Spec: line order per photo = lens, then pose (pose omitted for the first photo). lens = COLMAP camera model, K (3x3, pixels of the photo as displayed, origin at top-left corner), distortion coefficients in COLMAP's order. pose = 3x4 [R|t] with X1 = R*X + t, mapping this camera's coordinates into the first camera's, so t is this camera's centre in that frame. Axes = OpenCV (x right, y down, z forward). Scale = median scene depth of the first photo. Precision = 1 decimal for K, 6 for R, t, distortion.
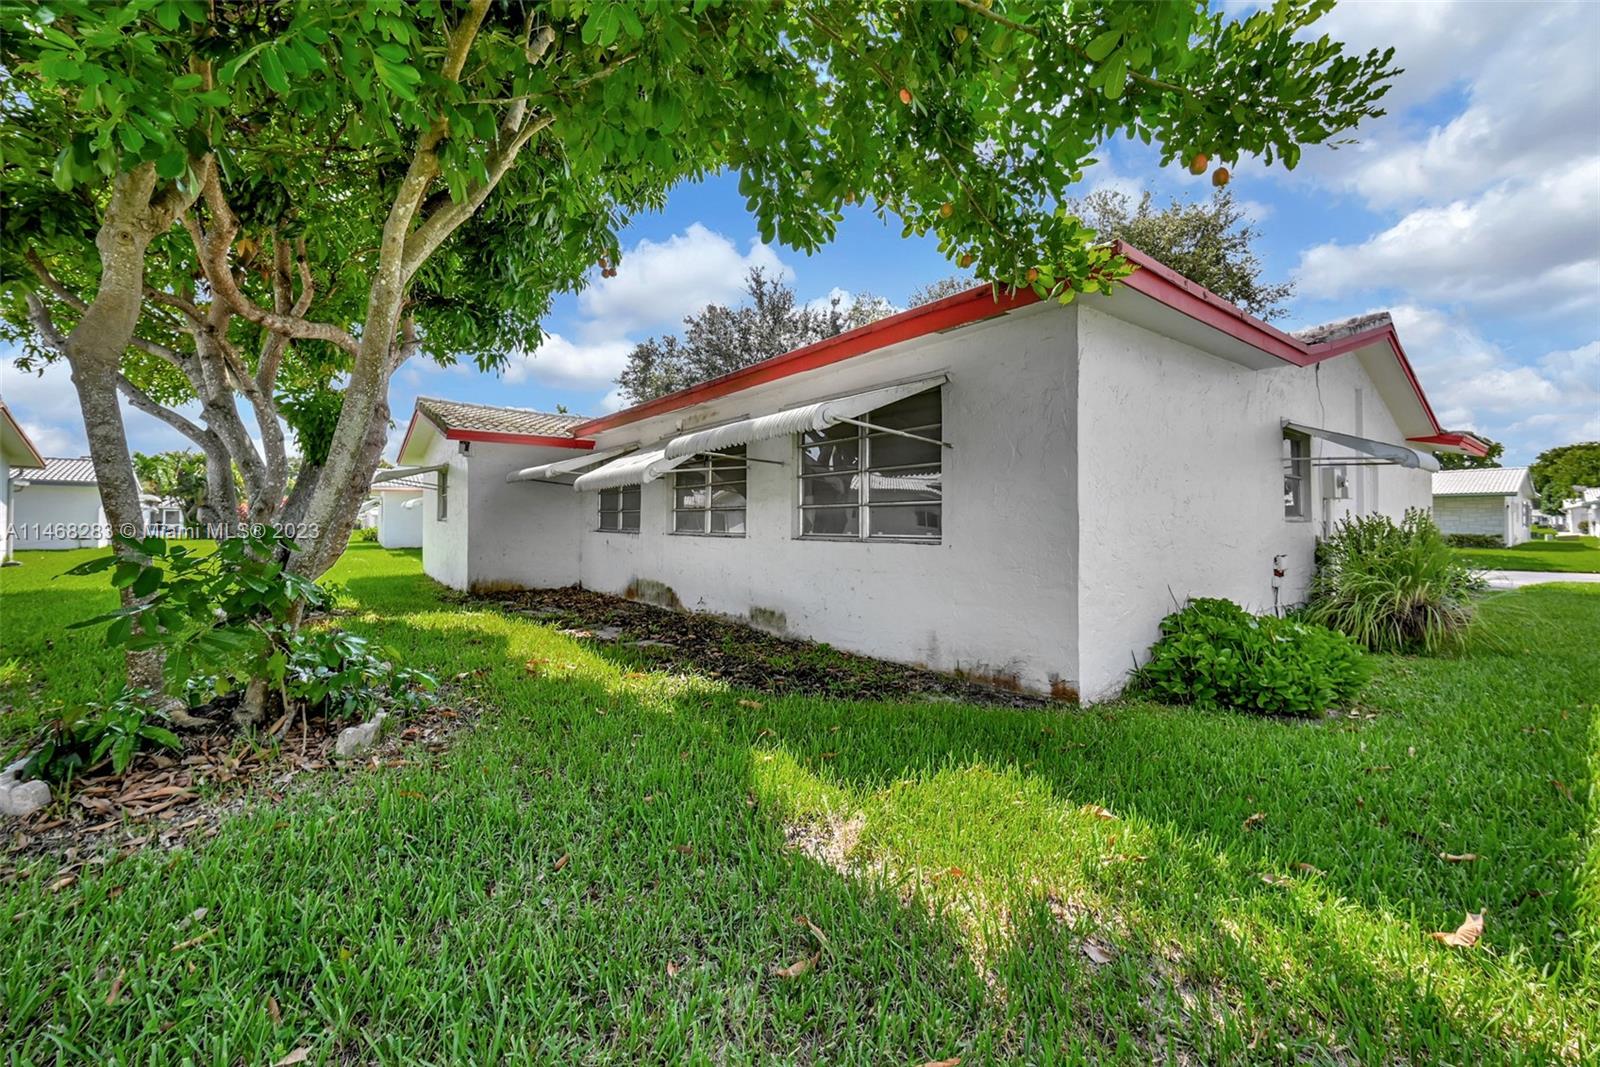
lens RADIAL K [[639.1, 0, 808.2], [0, 639.1, 530.0], [0, 0, 1]] dist [0.002055, -0.001493]
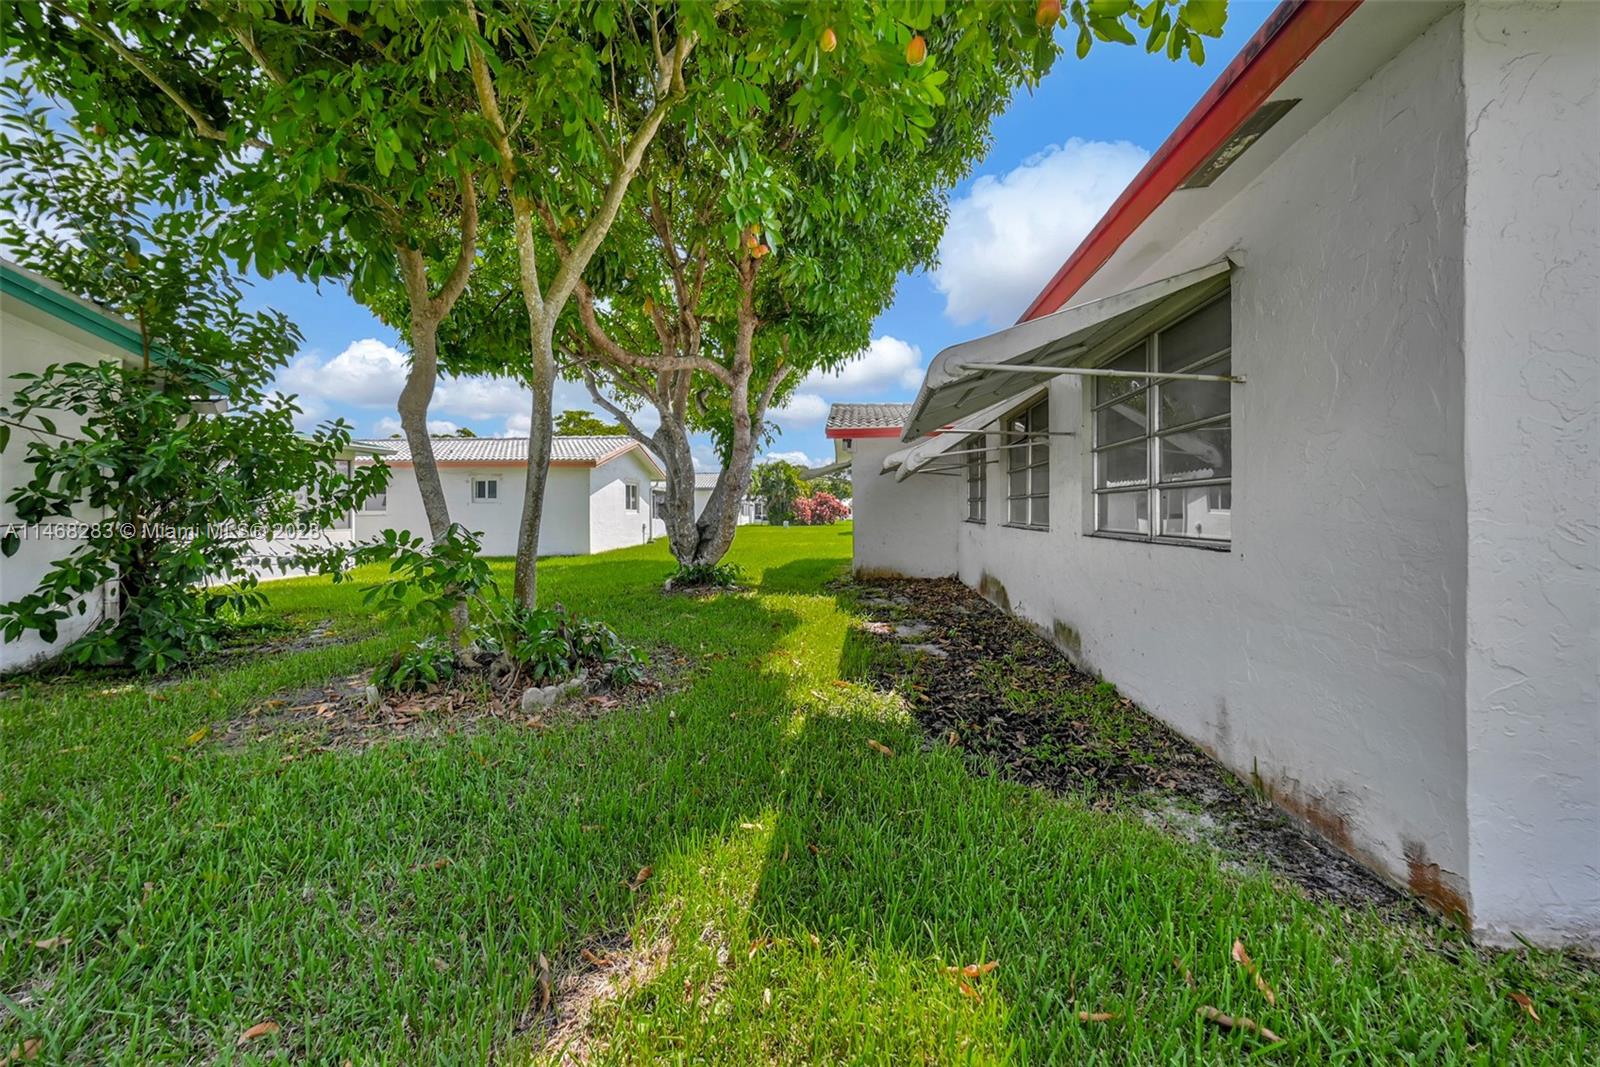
lens RADIAL K [[639.1, 0, 799.8], [0, 639.1, 524.3], [0, 0, 1]] dist [0.002055, -0.001493]
pose [[0.731873, 0.001462, -0.681439, 0.327165], [0.007559, 0.999919, 0.010264, -0.011400], [0.681399, -0.012663, 0.731803, 0.317141]]
